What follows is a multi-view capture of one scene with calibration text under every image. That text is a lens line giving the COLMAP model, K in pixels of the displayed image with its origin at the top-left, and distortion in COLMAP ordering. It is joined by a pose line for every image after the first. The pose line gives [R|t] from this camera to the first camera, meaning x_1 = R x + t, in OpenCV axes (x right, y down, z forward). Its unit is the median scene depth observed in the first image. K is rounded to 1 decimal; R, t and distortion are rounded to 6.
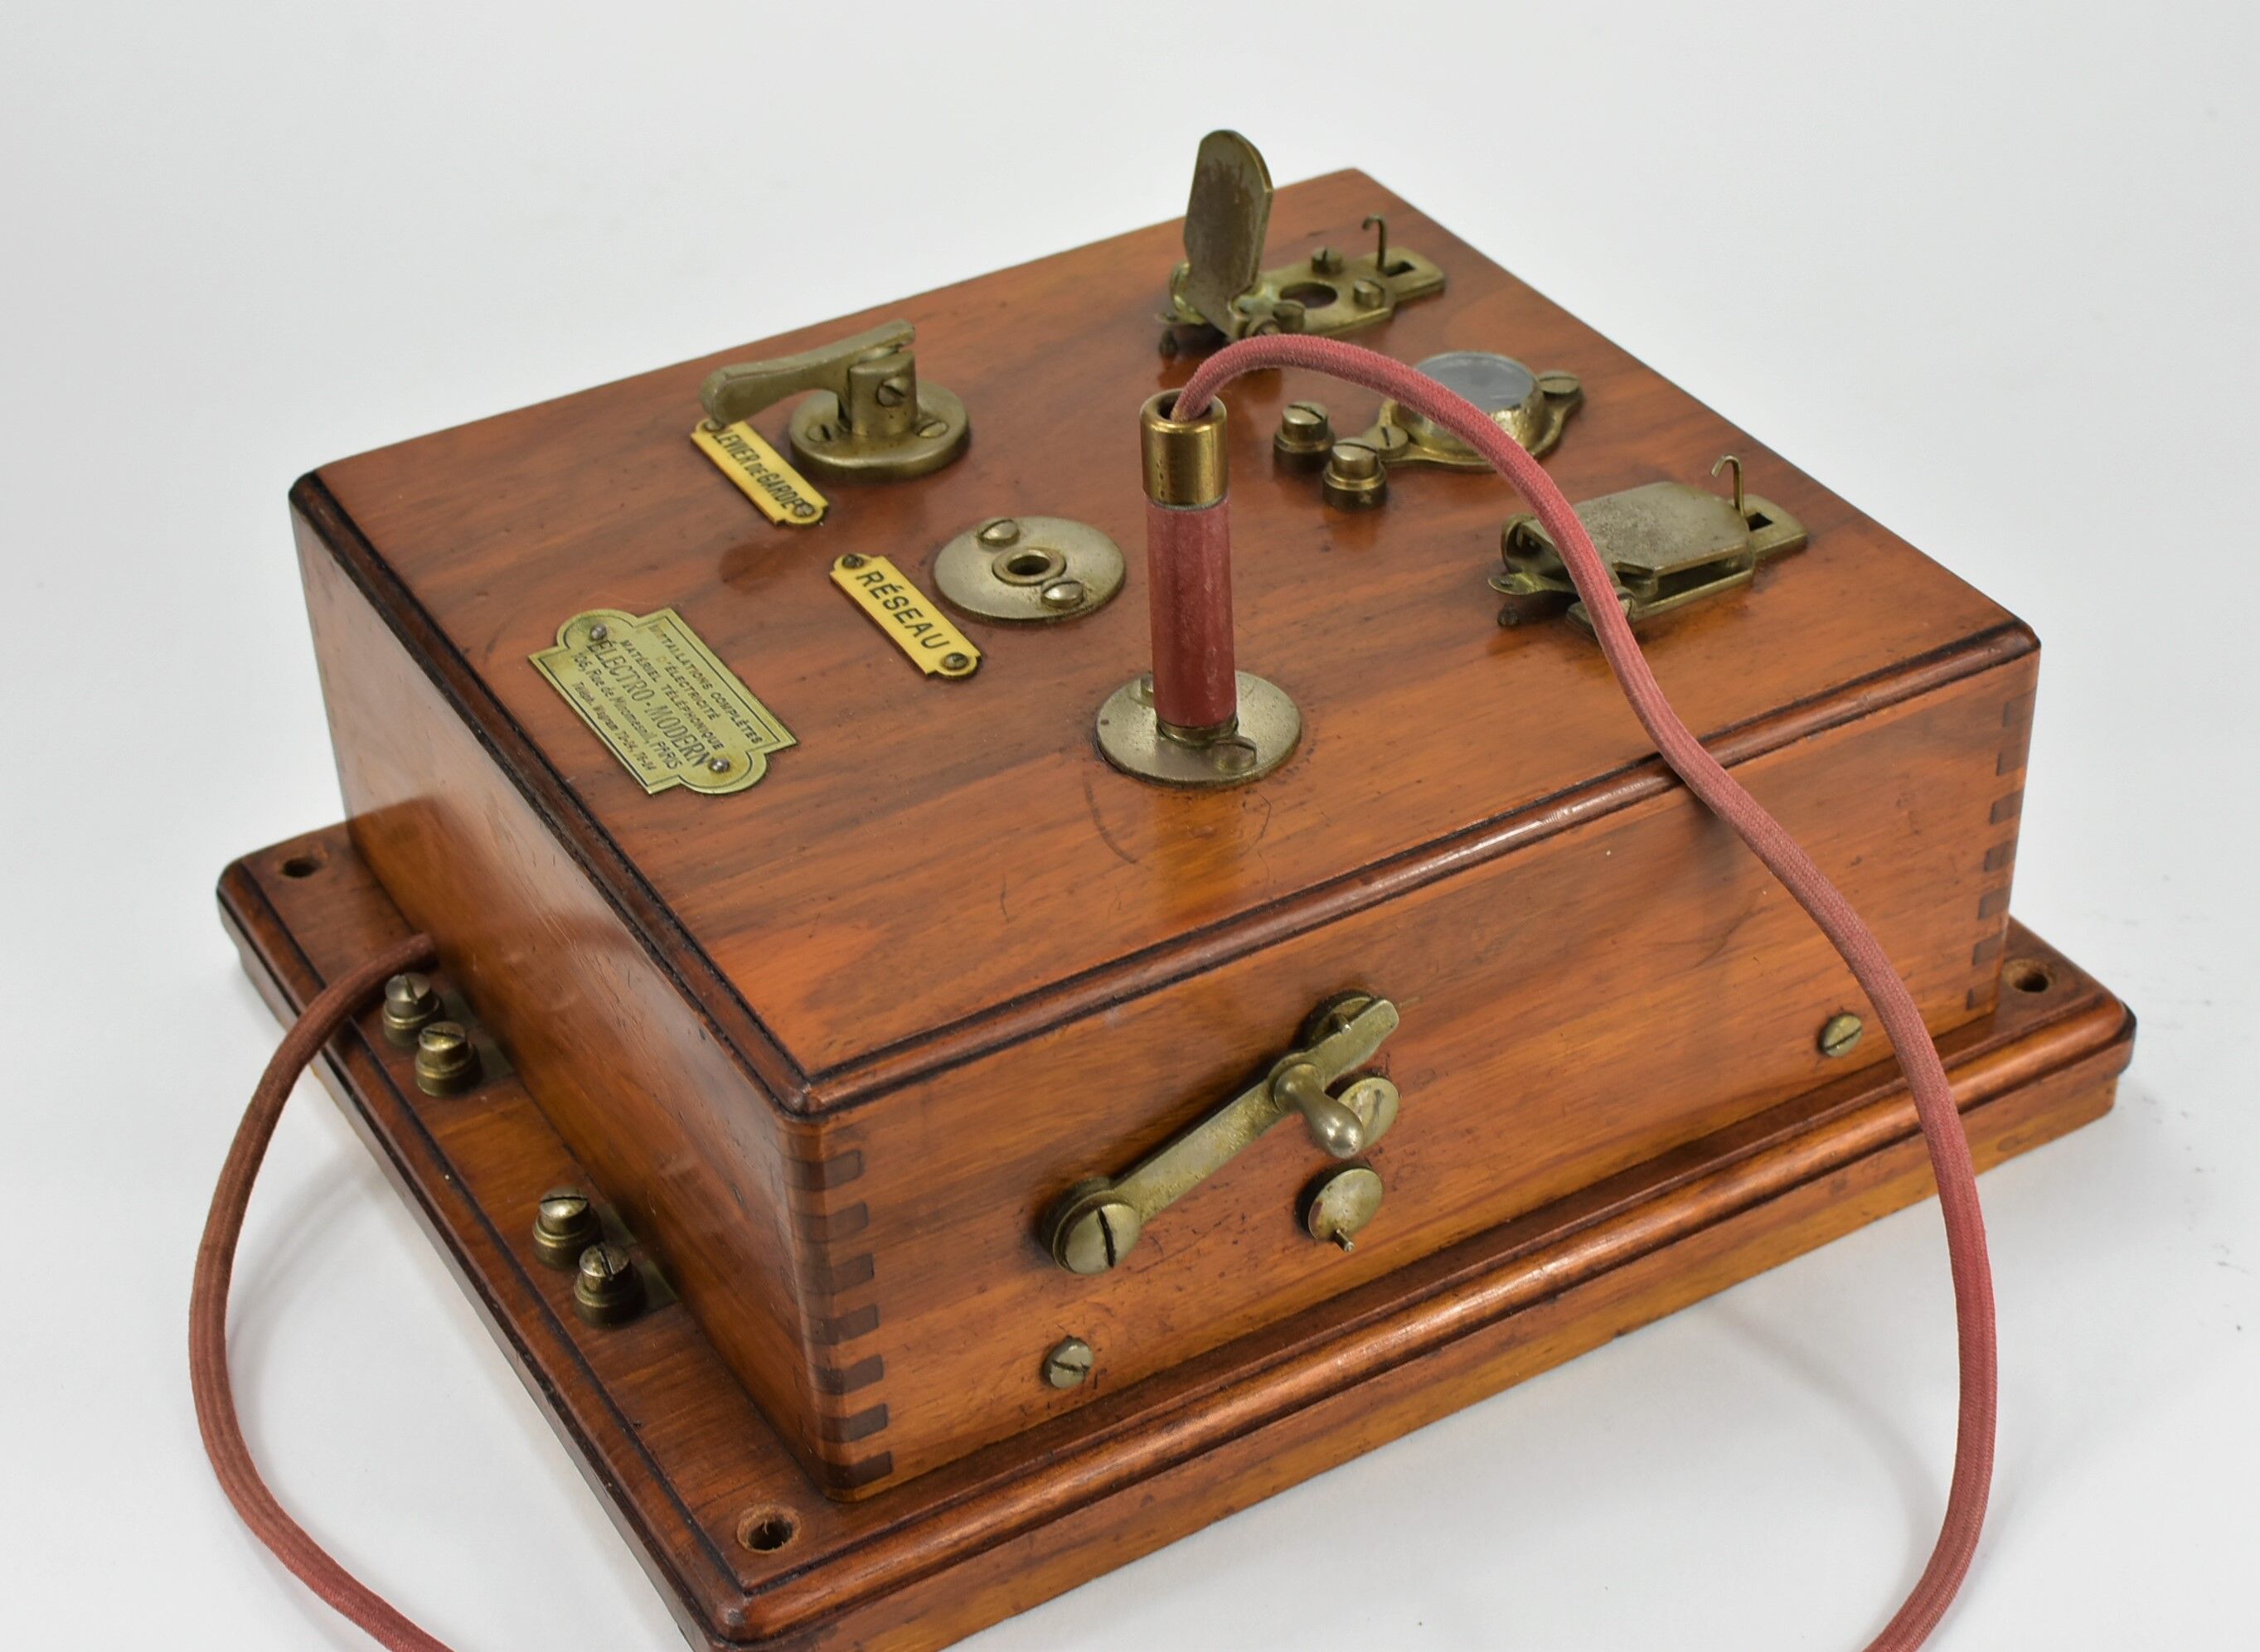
lens RADIAL K [[3779.1, 0, 1139.7], [0, 3779.1, 831.6], [0, 0, 1]] dist [0.047199, 0.019407]
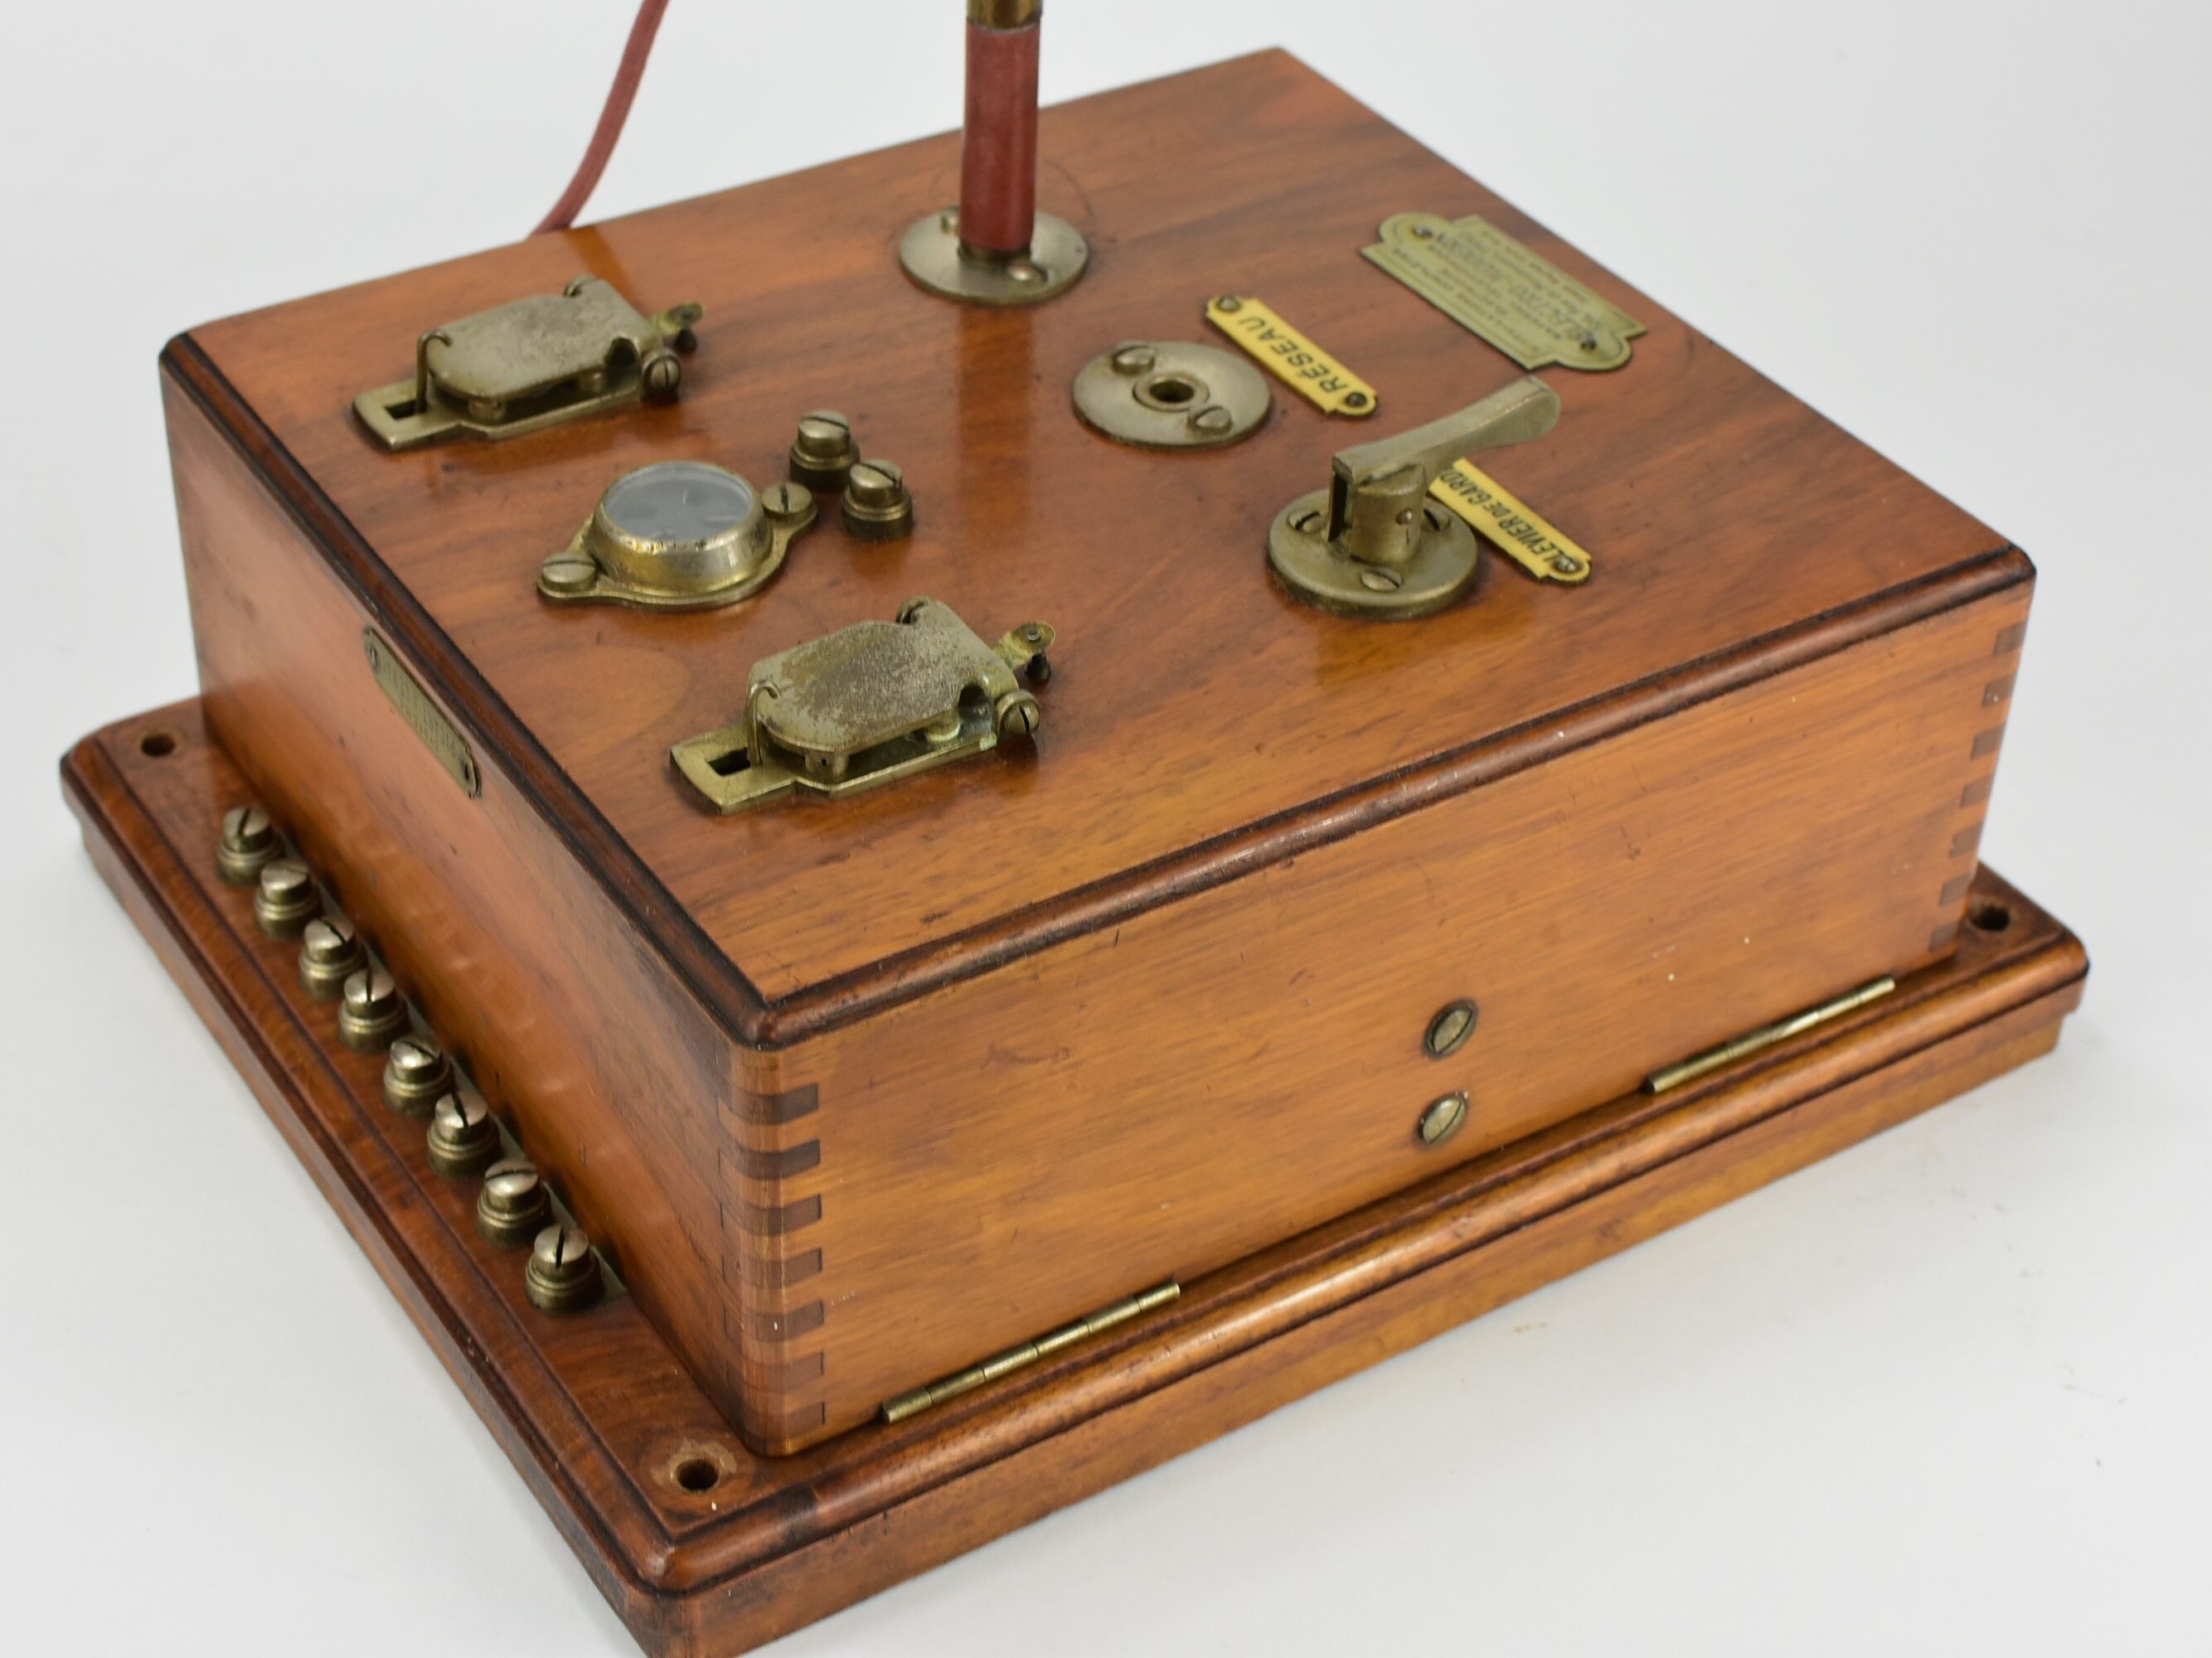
lens RADIAL K [[3792.7, 0, 1106.0], [0, 3792.7, 829.0], [0, 0, 1]] dist [0.015136, 0.022708]
pose [[-0.998964, 0.018955, -0.041366, 0.029790], [-0.034248, 0.285317, 0.957821, -0.969928], [0.029958, 0.958246, -0.284372, 1.389020]]
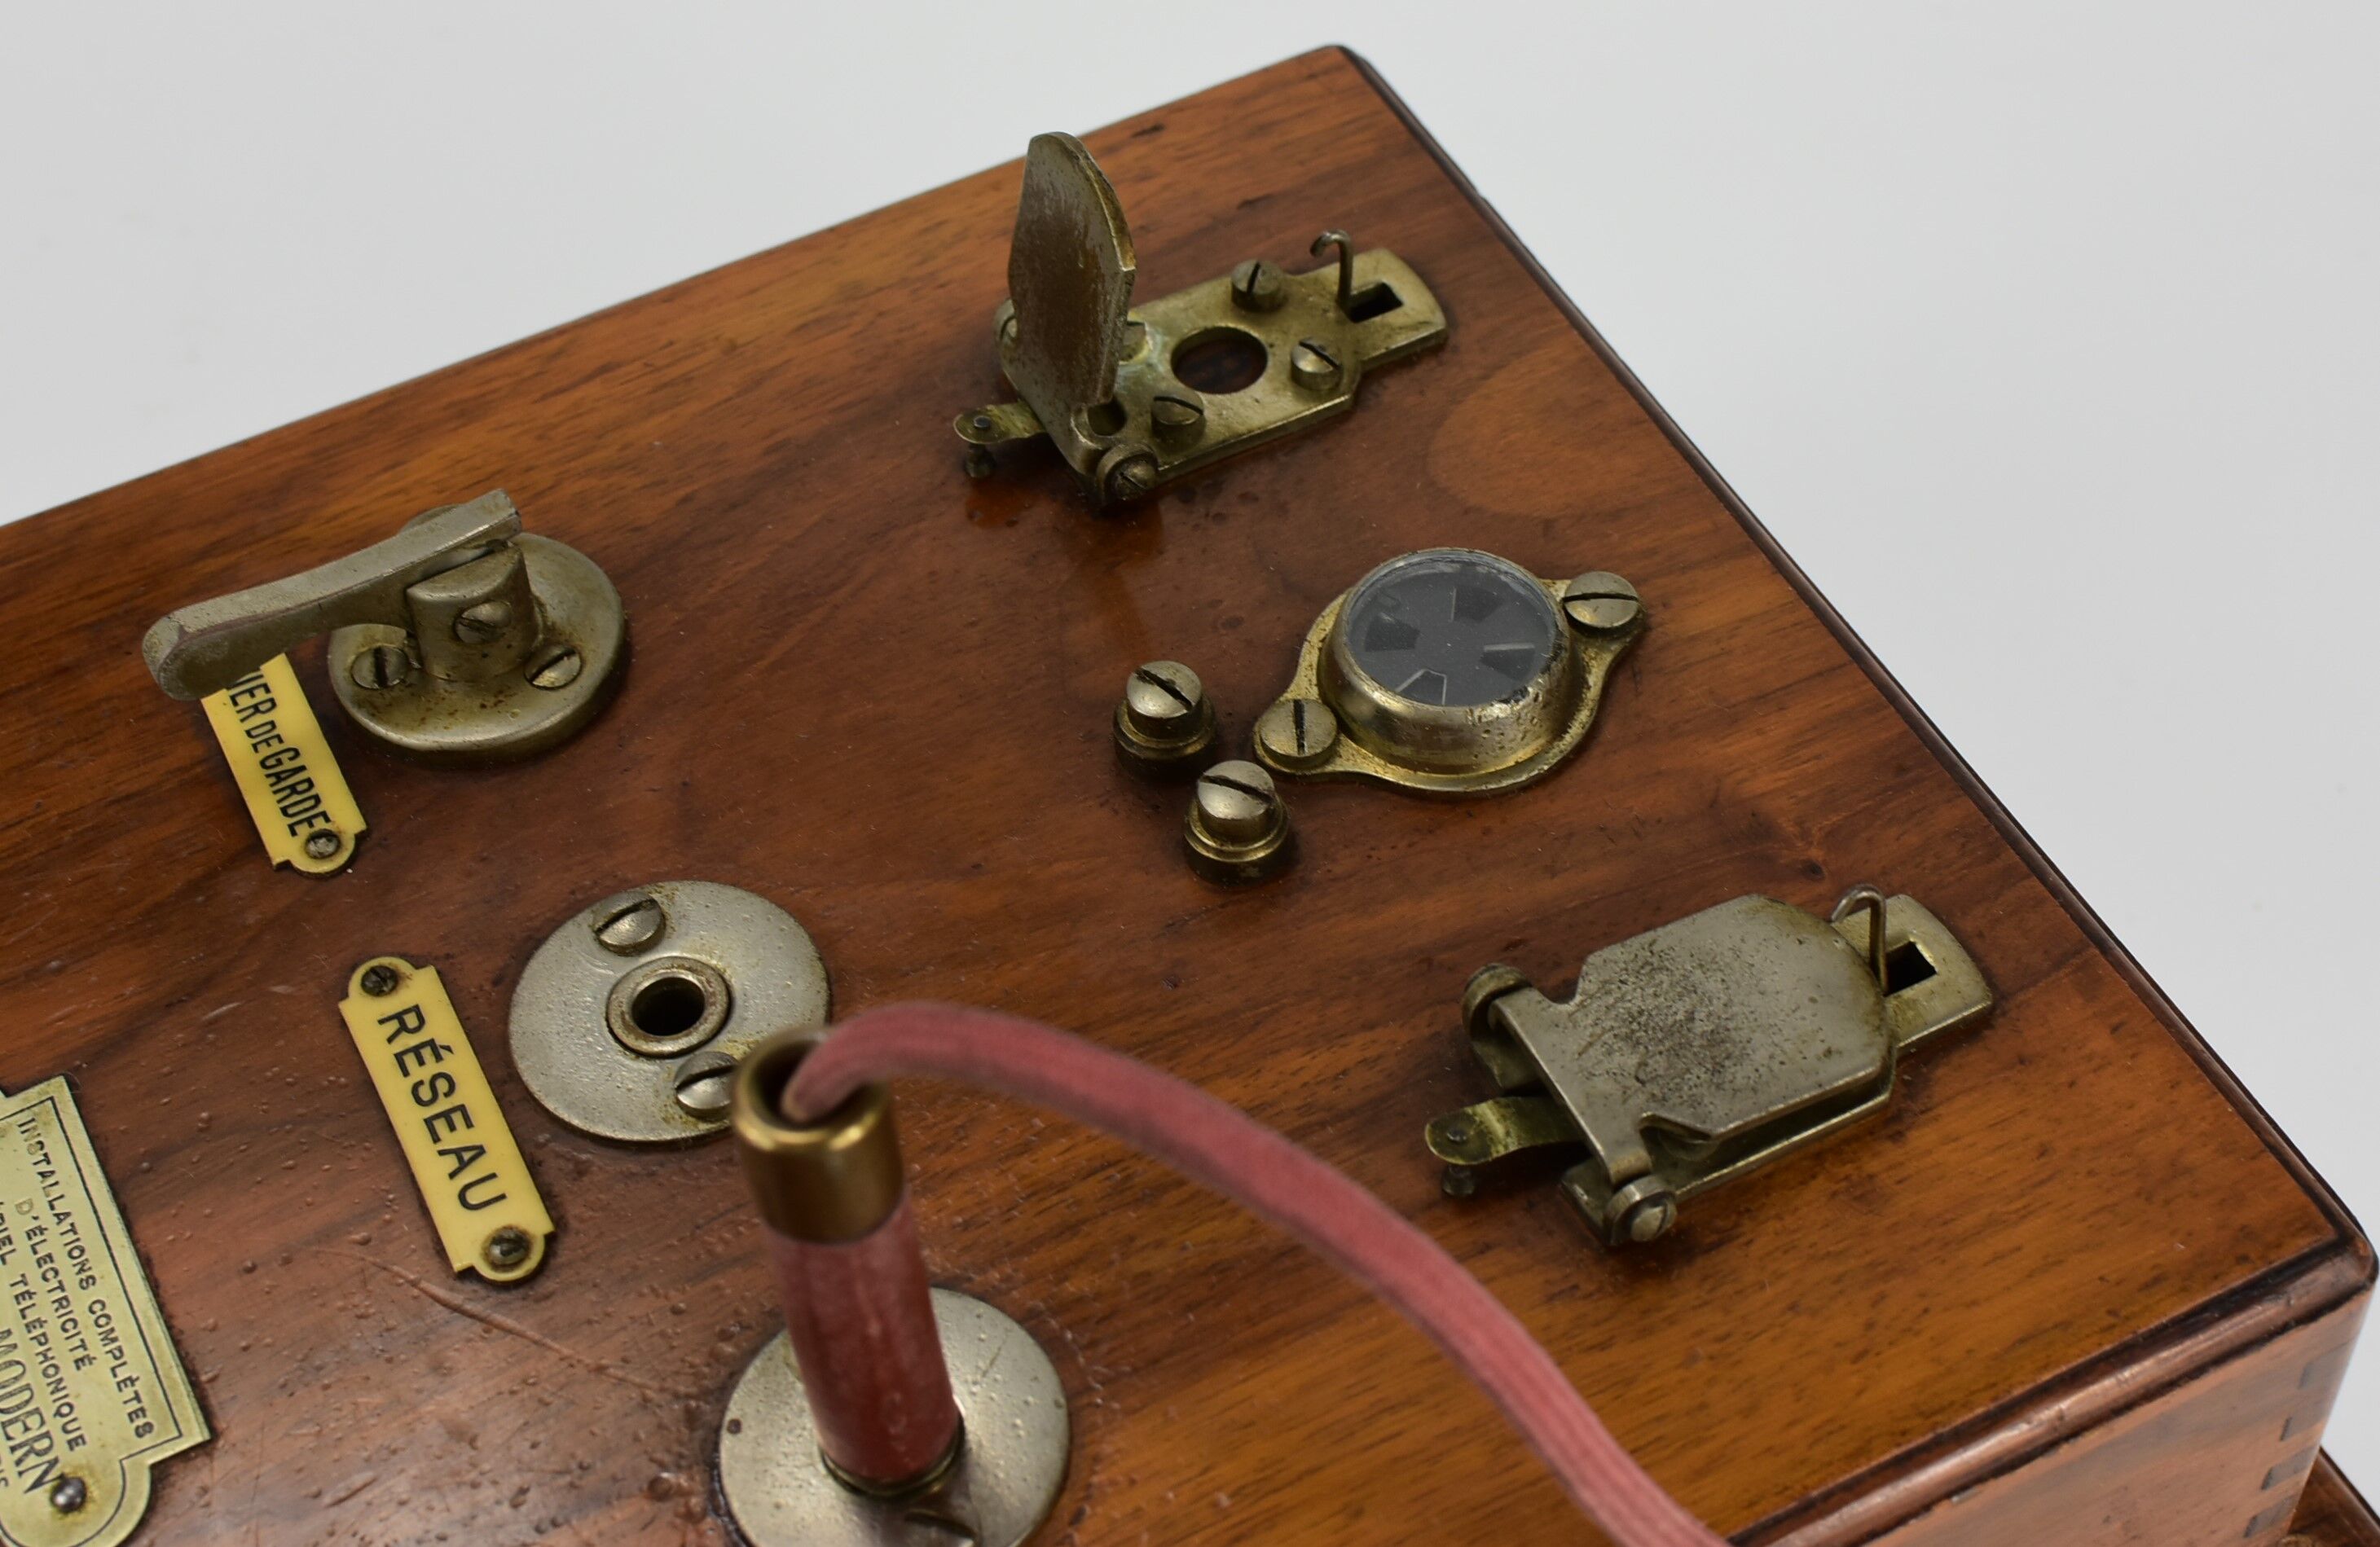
lens RADIAL K [[3727.3, 0, 1190.0], [0, 3727.3, 773.5], [0, 0, 1]] dist [0.019852, -0.003970]
pose [[0.998231, 0.036342, -0.047055, 0.079272], [-0.023278, 0.967152, 0.253132, -0.257625], [0.054709, -0.251589, 0.966287, 0.449278]]
